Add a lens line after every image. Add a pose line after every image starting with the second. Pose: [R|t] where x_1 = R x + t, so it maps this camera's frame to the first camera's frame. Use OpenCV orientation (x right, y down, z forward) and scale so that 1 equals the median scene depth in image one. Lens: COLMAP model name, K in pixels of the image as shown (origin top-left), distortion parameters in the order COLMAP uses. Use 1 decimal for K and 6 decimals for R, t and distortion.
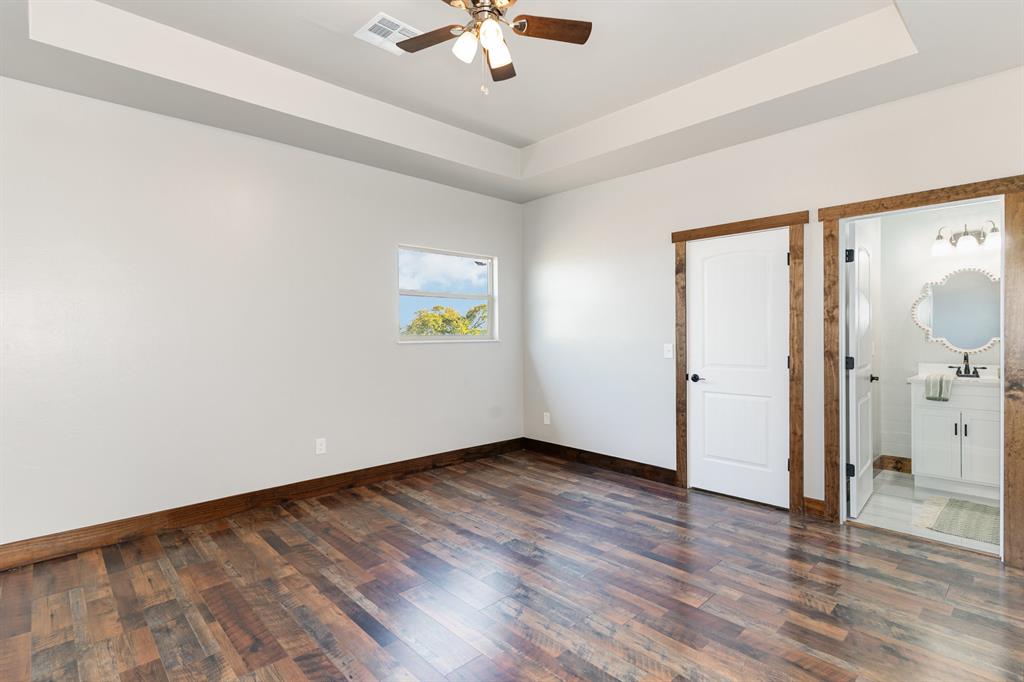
lens RADIAL K [[512.6, 0, 510.6], [0, 512.6, 336.1], [0, 0, 1]] dist [0.005182, -0.002384]
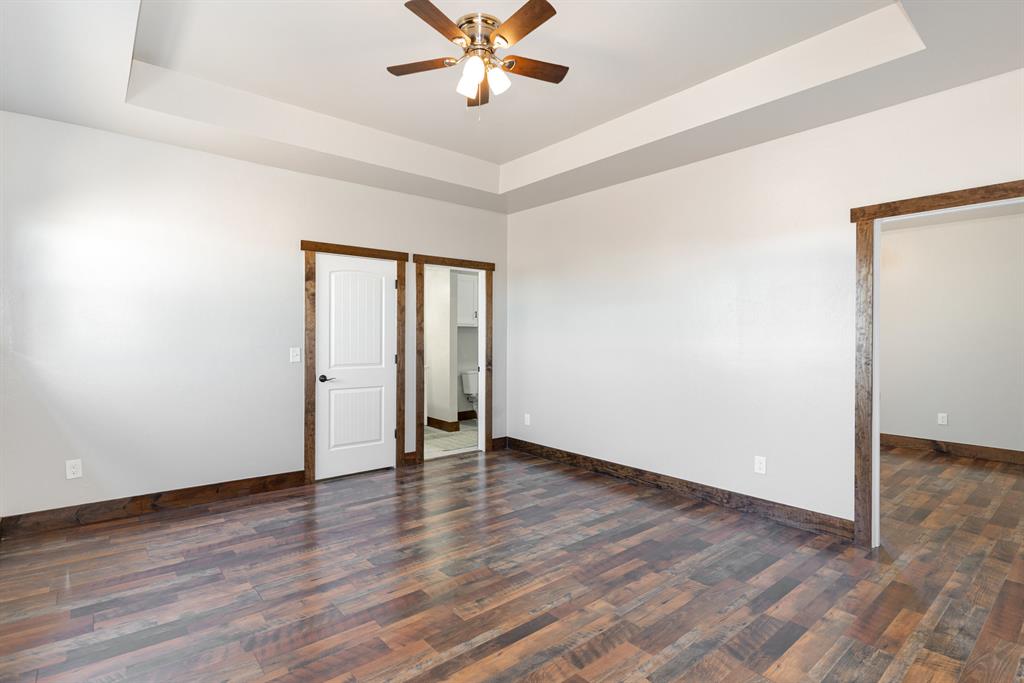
lens RADIAL K [[512.6, 0, 511.2], [0, 512.6, 338.0], [0, 0, 1]] dist [0.005182, -0.002384]
pose [[0.035322, 0.004476, 0.999366, -0.716862], [0.001472, 0.999989, -0.004531, 0.000760], [-0.999375, 0.001631, 0.035315, 0.558132]]
